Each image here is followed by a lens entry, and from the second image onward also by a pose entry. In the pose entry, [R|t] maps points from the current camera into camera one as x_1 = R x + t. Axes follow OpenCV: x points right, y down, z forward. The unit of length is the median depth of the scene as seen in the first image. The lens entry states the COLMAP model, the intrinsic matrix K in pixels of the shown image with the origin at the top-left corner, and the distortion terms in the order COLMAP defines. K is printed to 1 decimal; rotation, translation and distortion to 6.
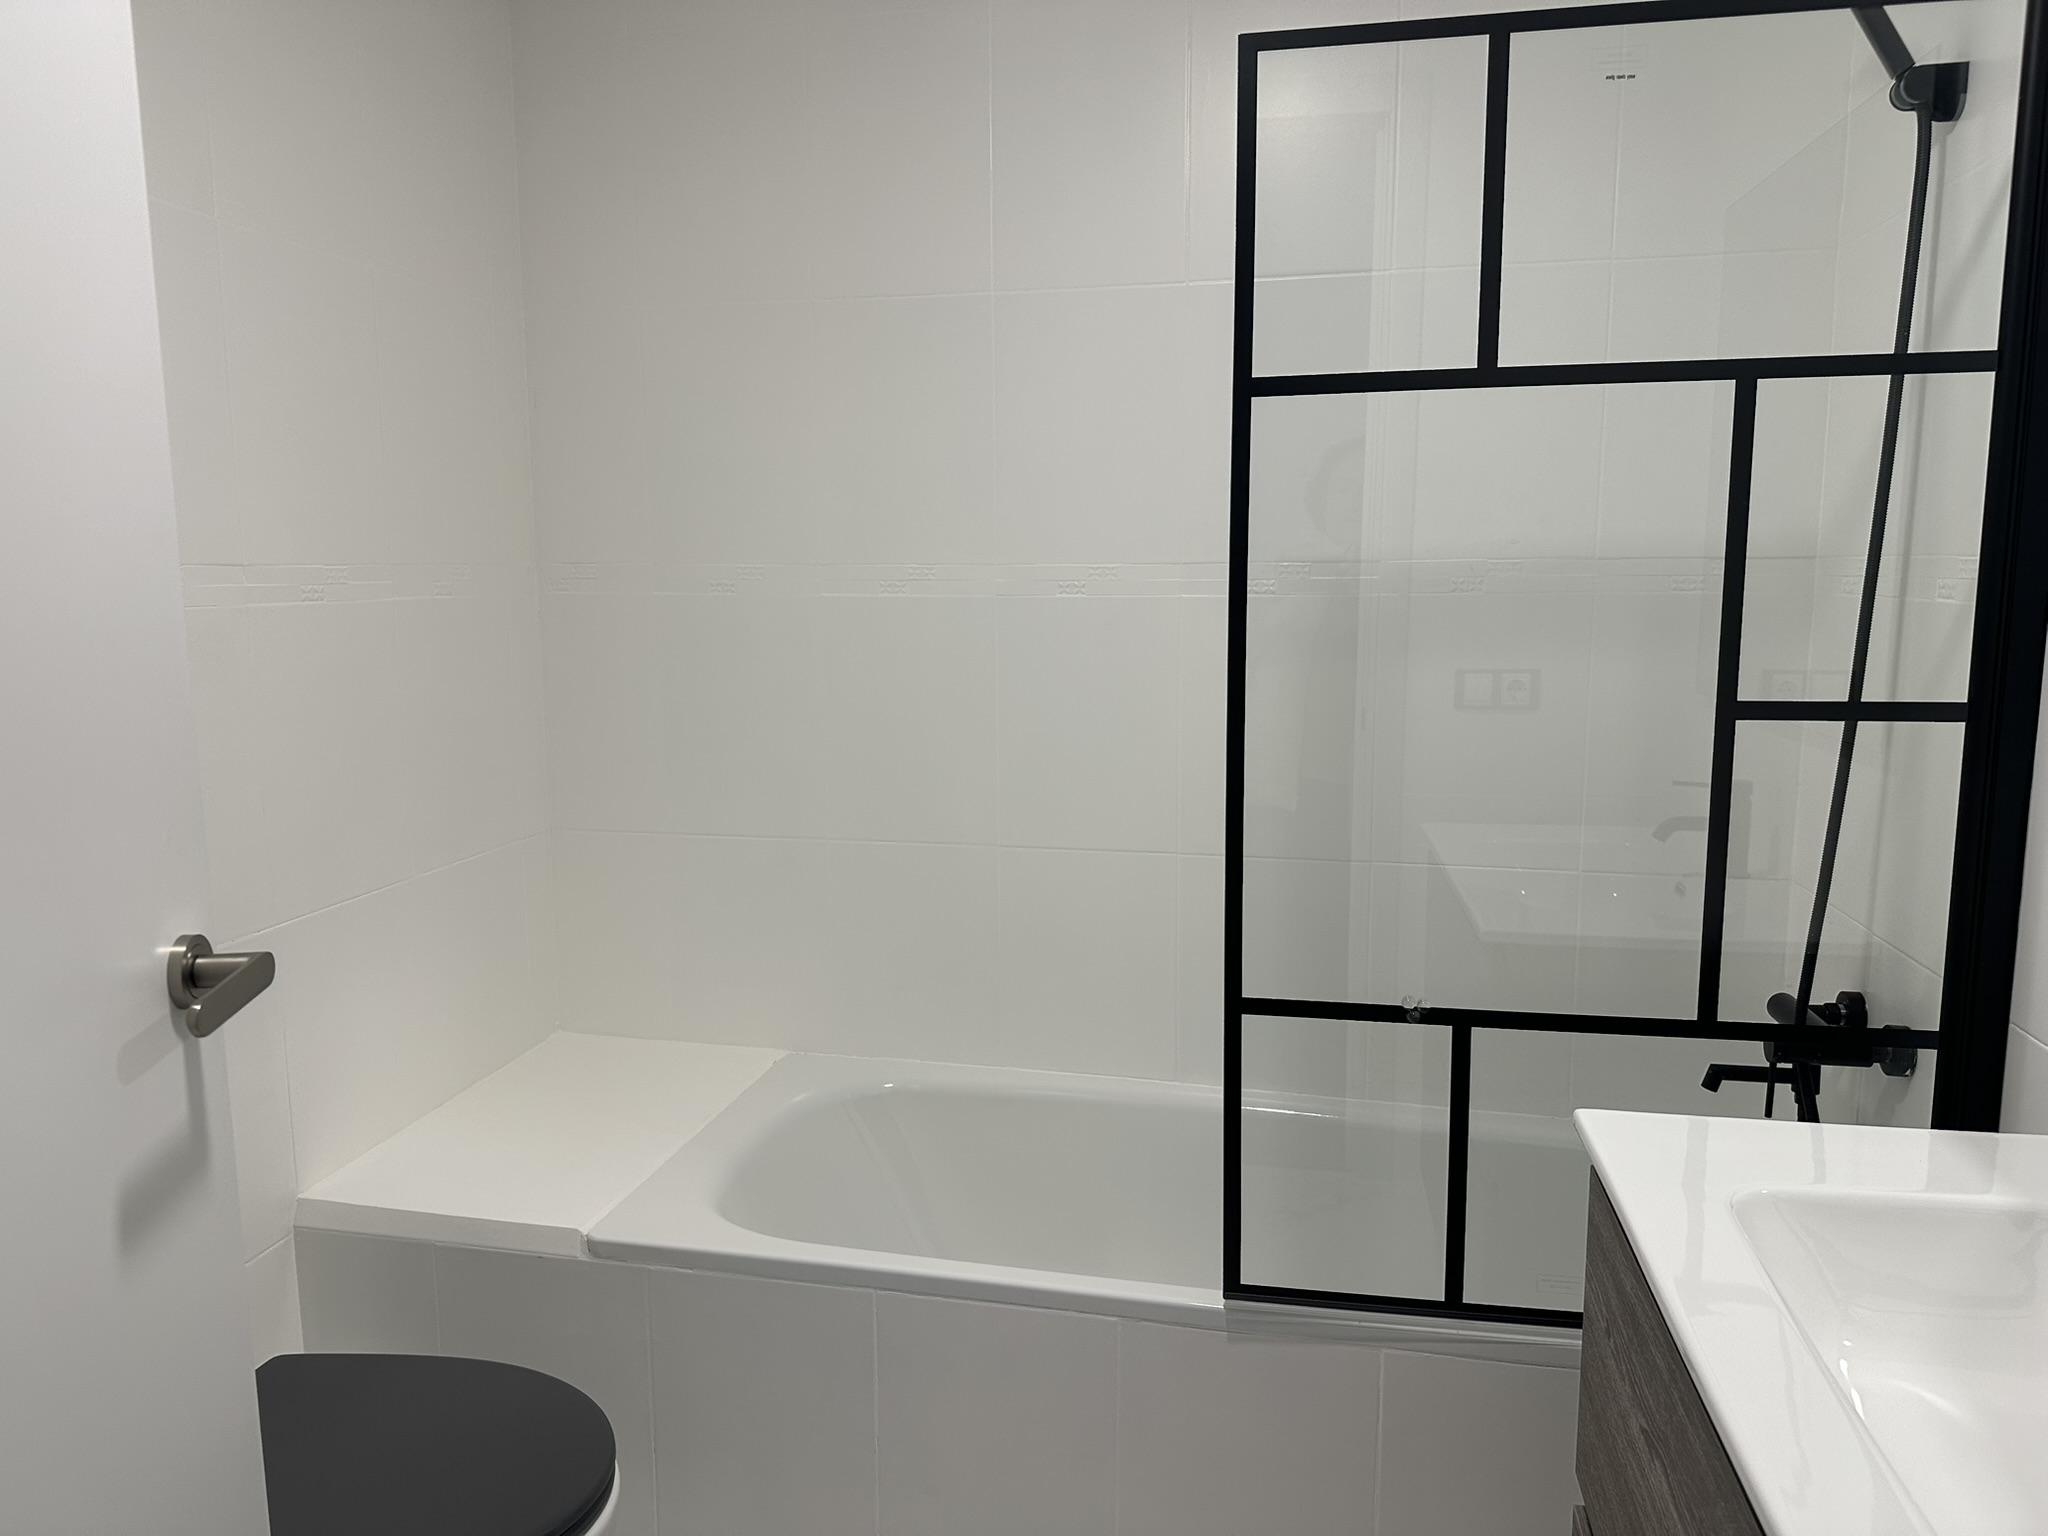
lens RADIAL K [[1439.2, 0, 1028.7], [0, 1439.2, 759.7], [0, 0, 1]] dist [0.068251, -0.073453]
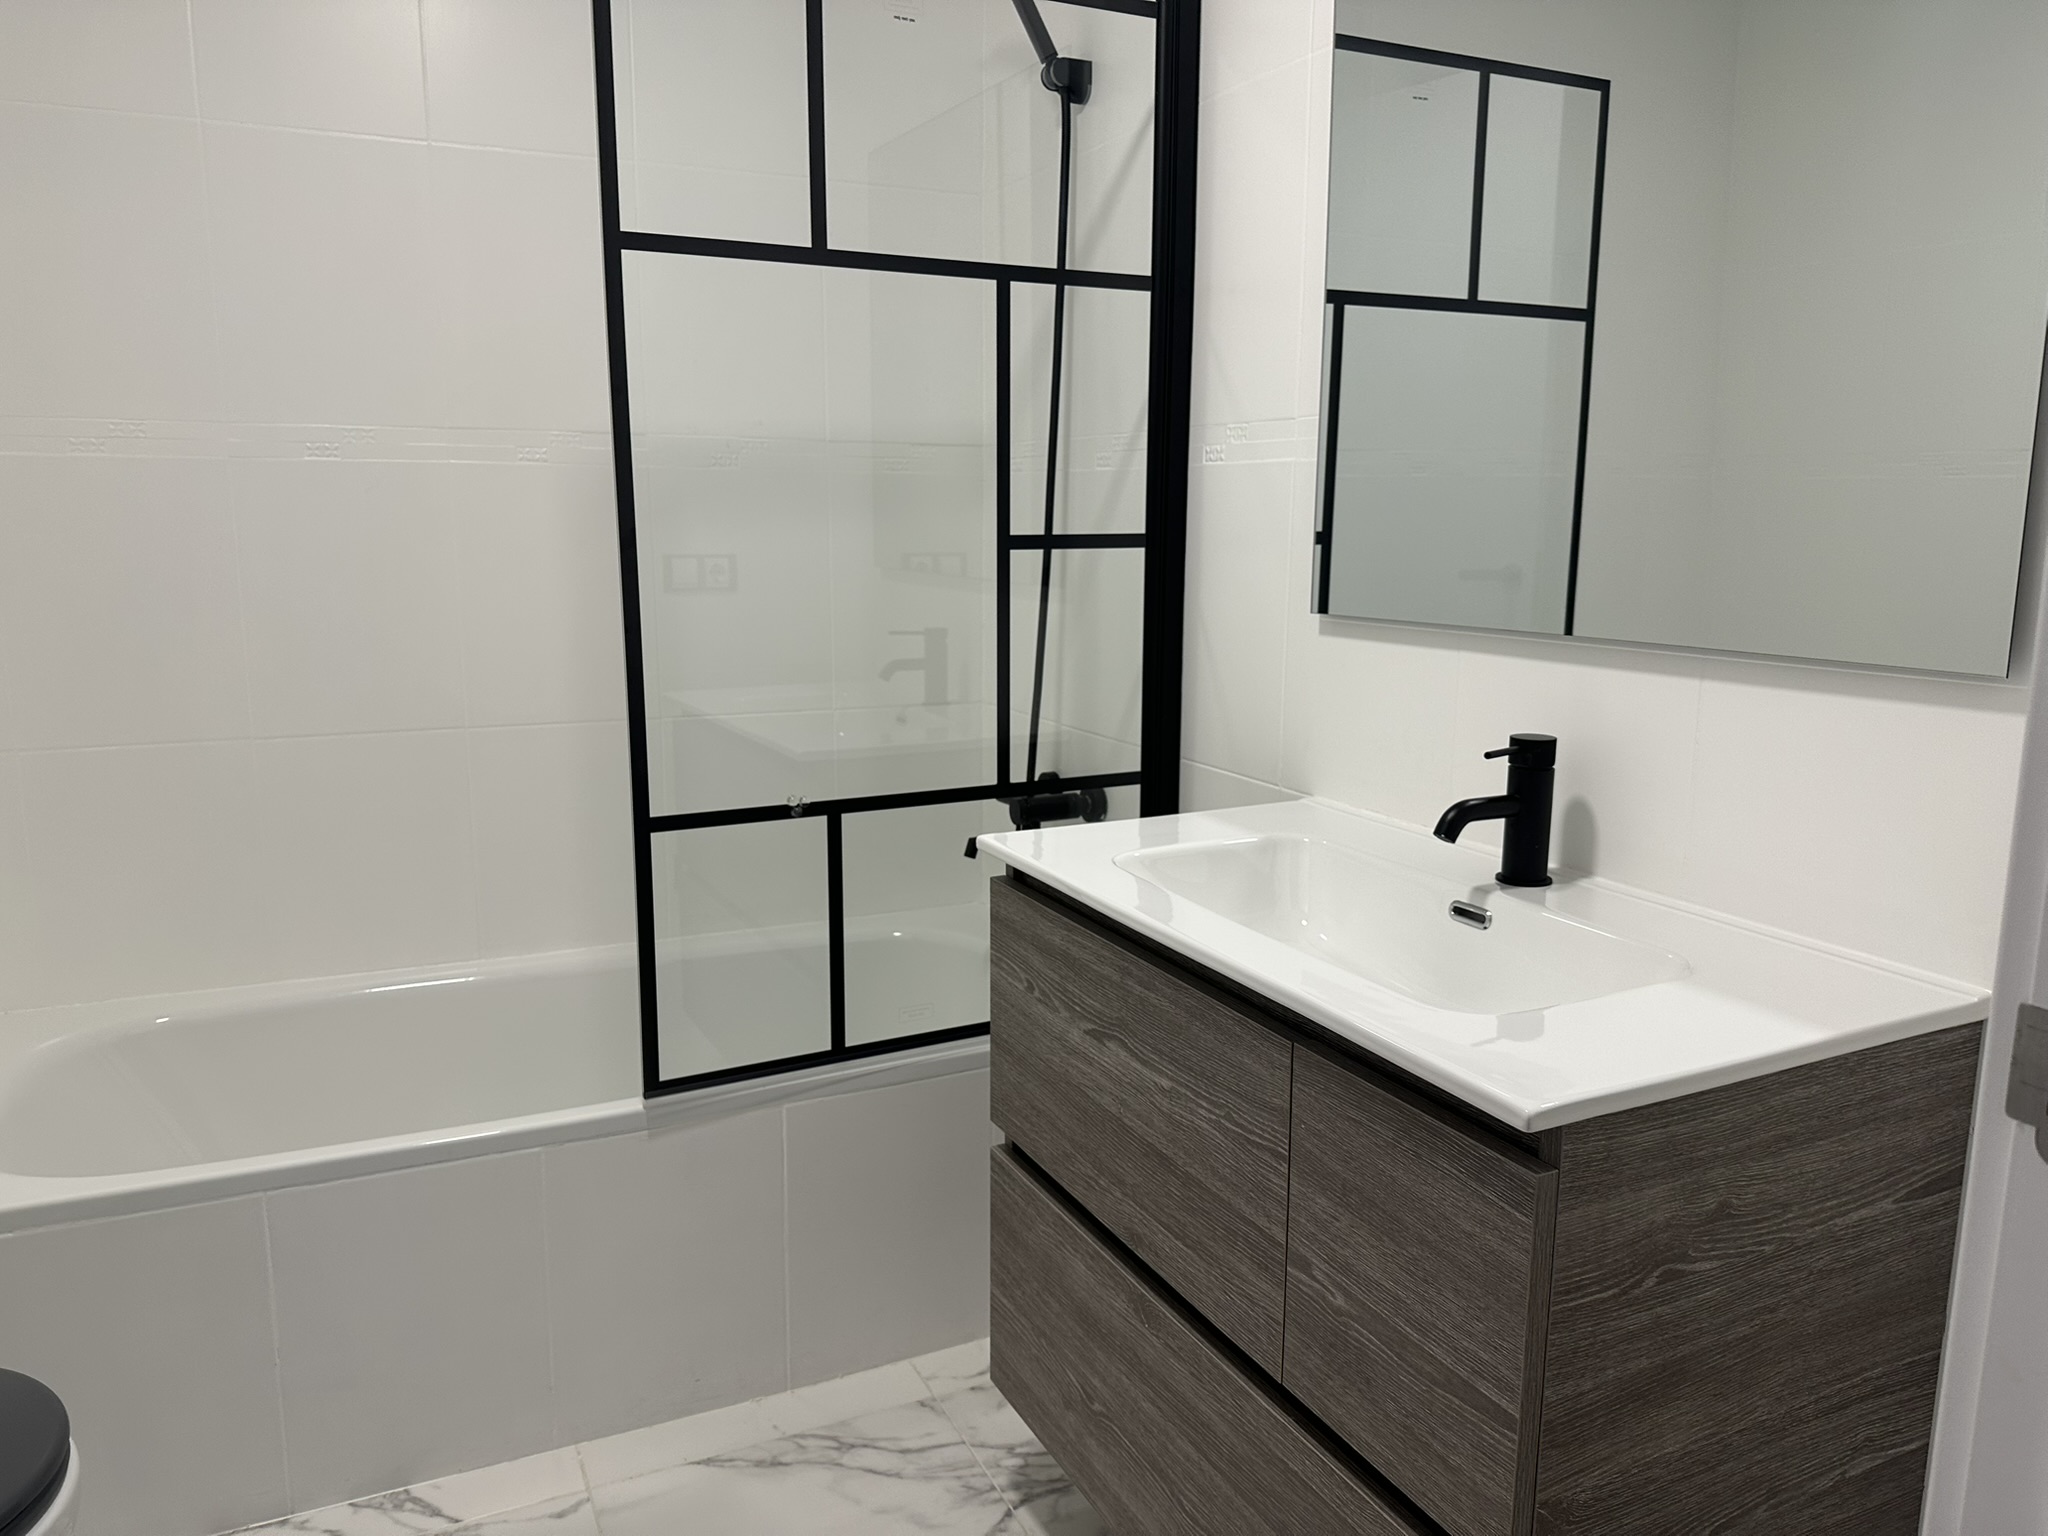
lens RADIAL K [[1439.2, 0, 1048.1], [0, 1439.2, 748.3], [0, 0, 1]] dist [0.068251, -0.073453]
pose [[0.789651, -0.094719, 0.606201, -0.259554], [0.074537, 0.995504, 0.058453, 0.070390], [-0.609012, -0.000973, 0.793161, -0.040001]]
